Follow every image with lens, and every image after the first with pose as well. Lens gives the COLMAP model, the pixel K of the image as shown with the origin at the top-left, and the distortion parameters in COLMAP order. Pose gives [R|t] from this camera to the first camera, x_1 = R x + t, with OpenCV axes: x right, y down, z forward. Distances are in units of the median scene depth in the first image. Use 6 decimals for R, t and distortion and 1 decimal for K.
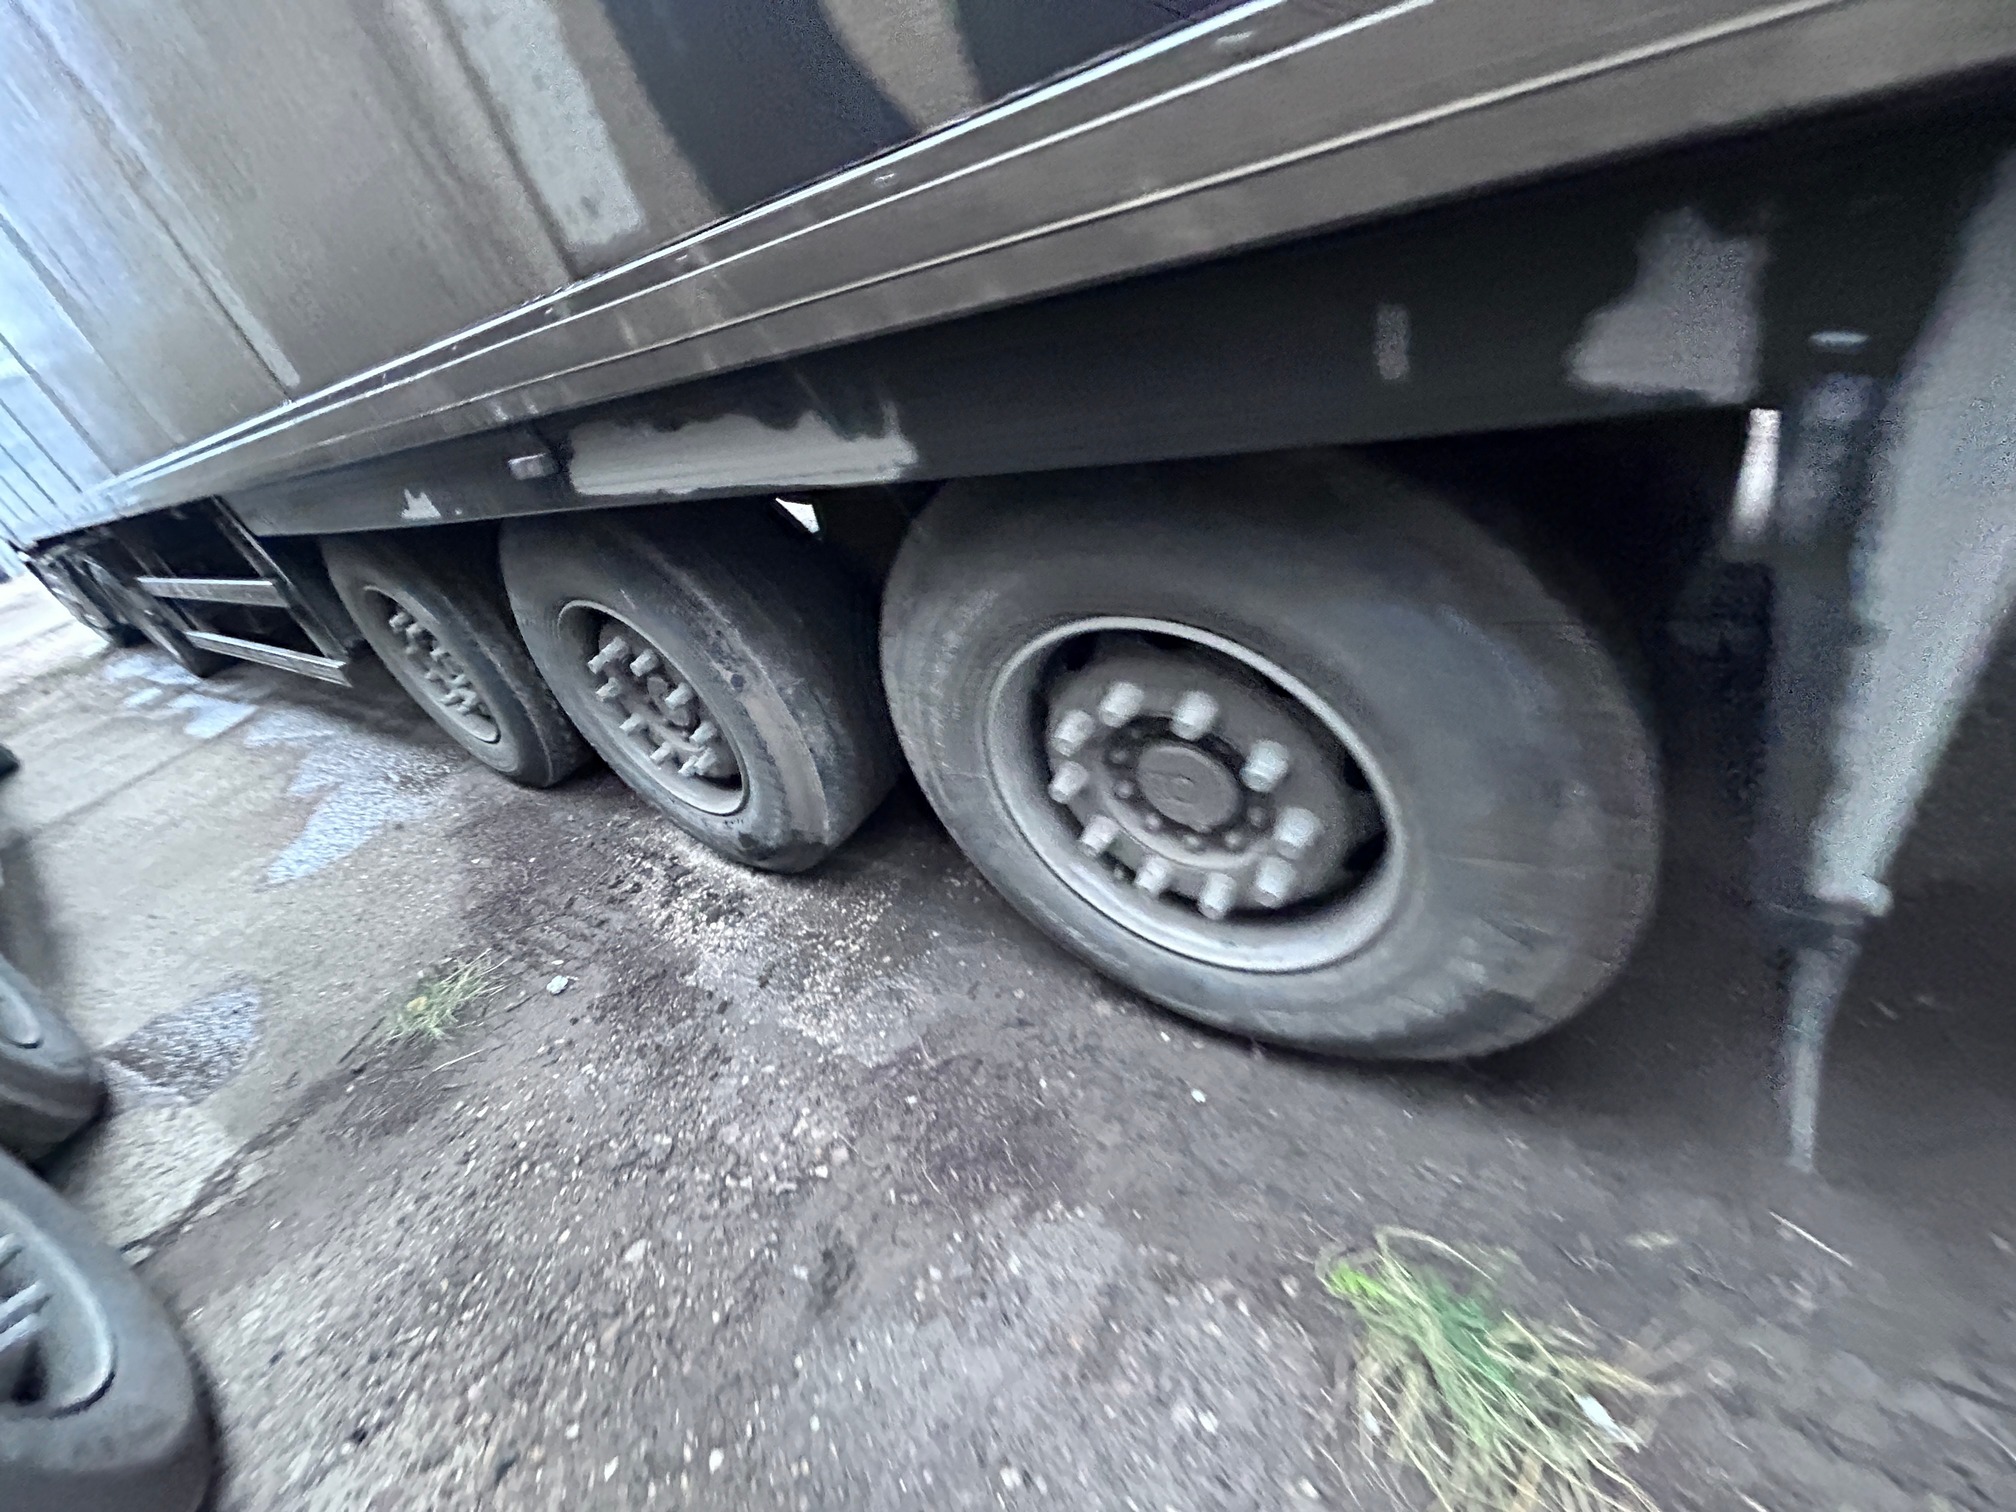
lens RADIAL K [[809.7, 0, 1007.5], [0, 809.7, 745.9], [0, 0, 1]] dist [-0.003343, -0.000522]
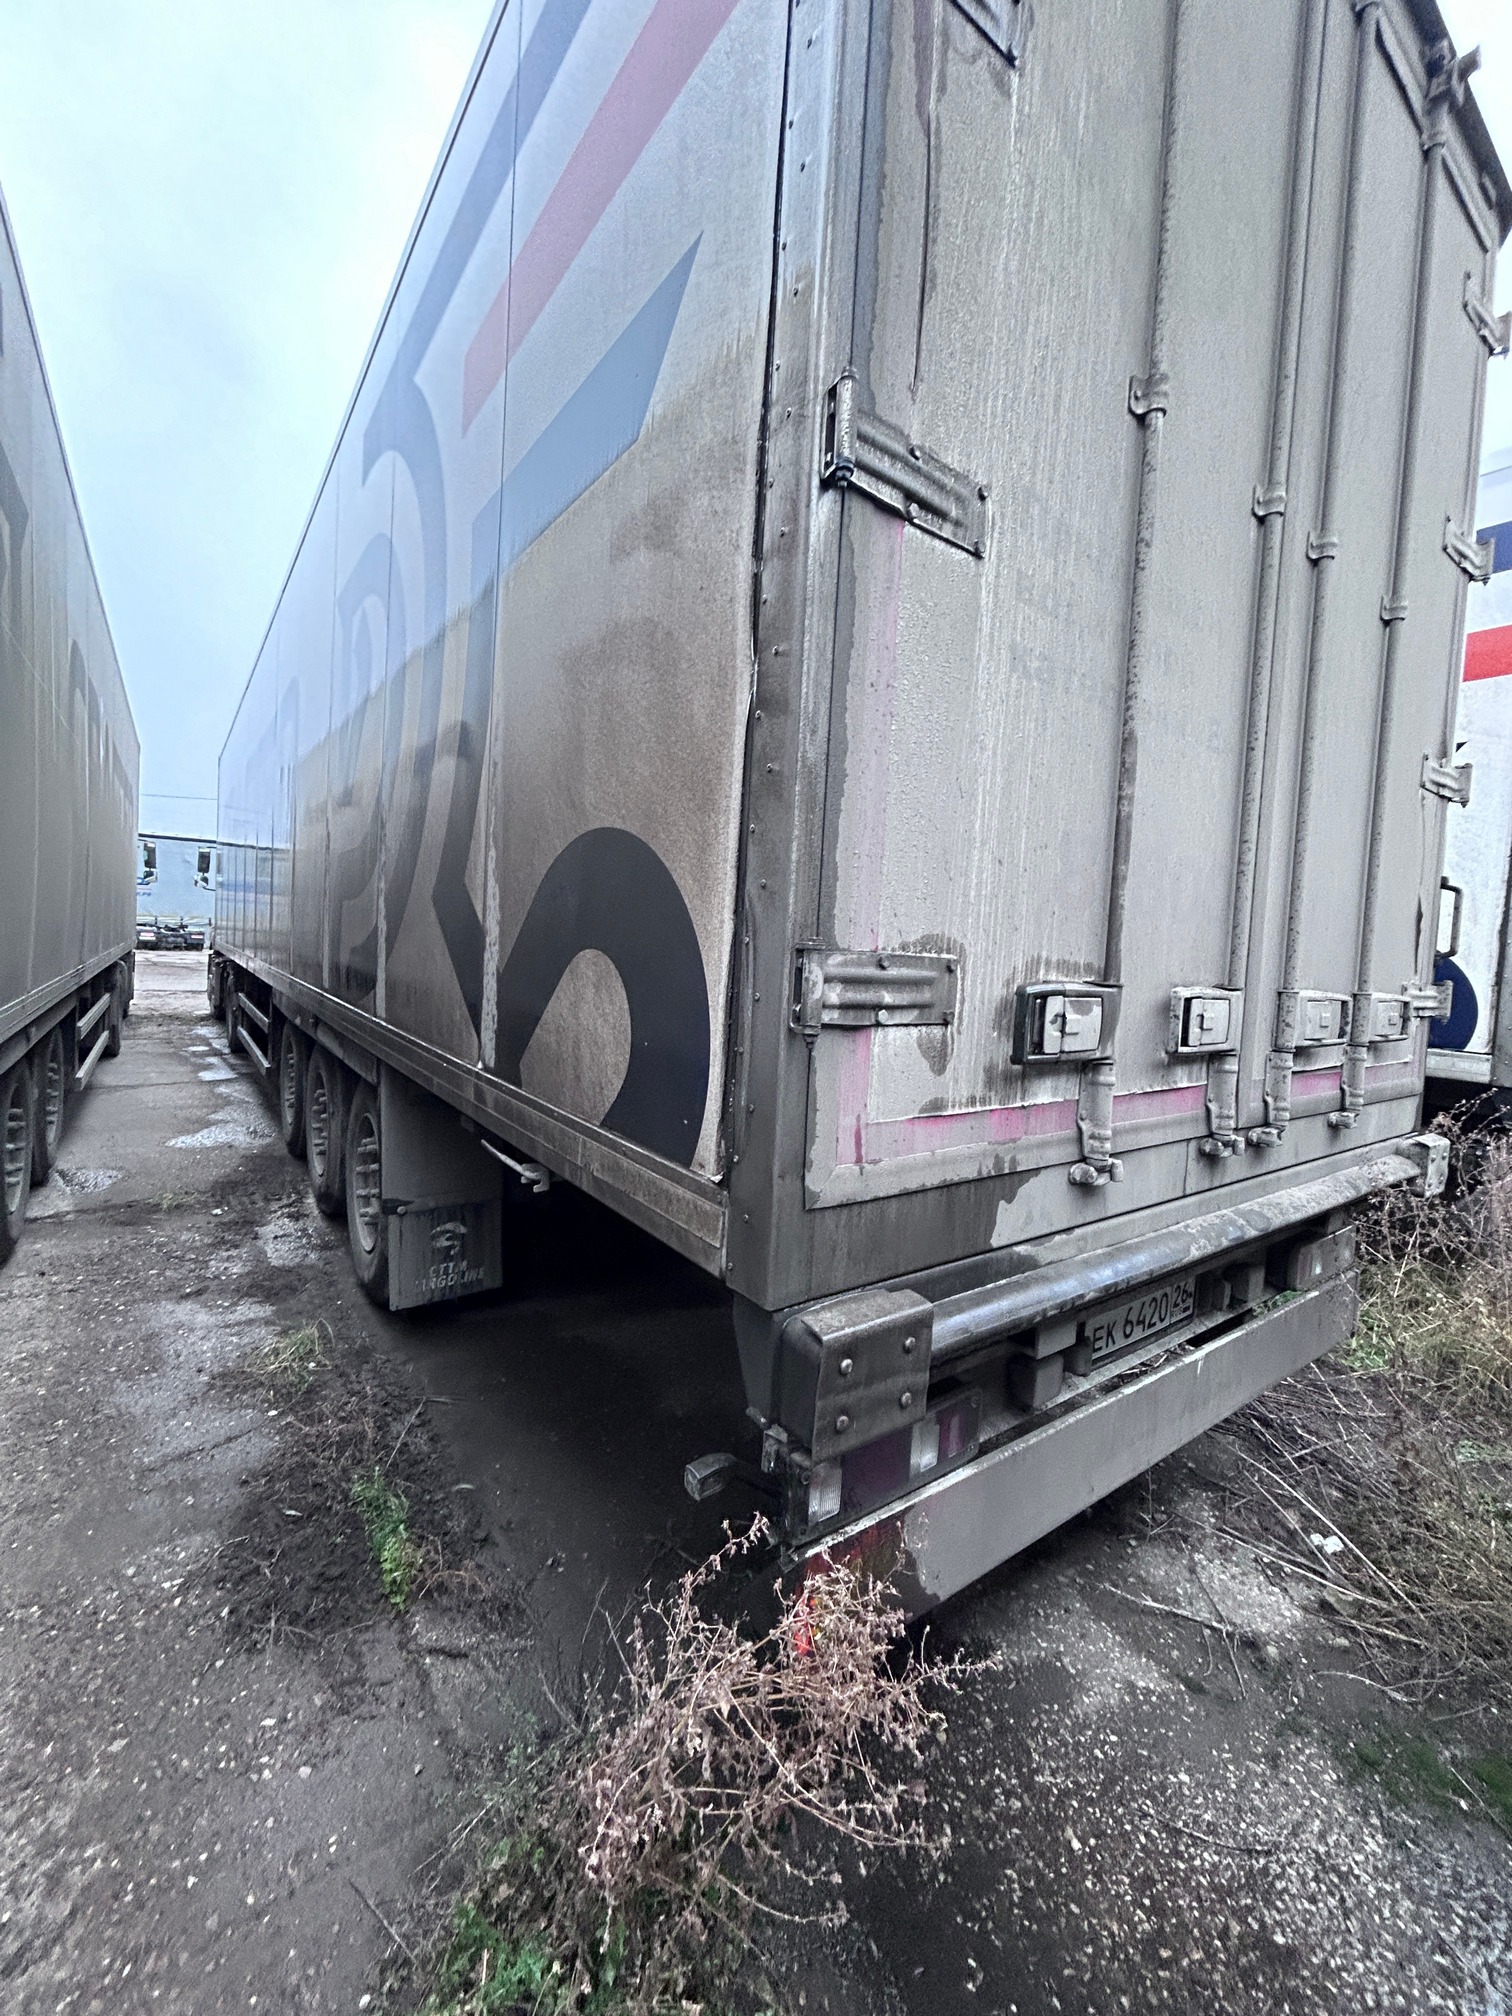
lens RADIAL K [[809.7, 0, 755.8], [0, 809.7, 1006.5], [0, 0, 1]] dist [-0.003343, -0.000522]
pose [[0.890446, 0.339685, -0.302853, 1.102356], [-0.441894, 0.804458, -0.396960, 0.059595], [0.108792, 0.487300, 0.866431, -0.923084]]
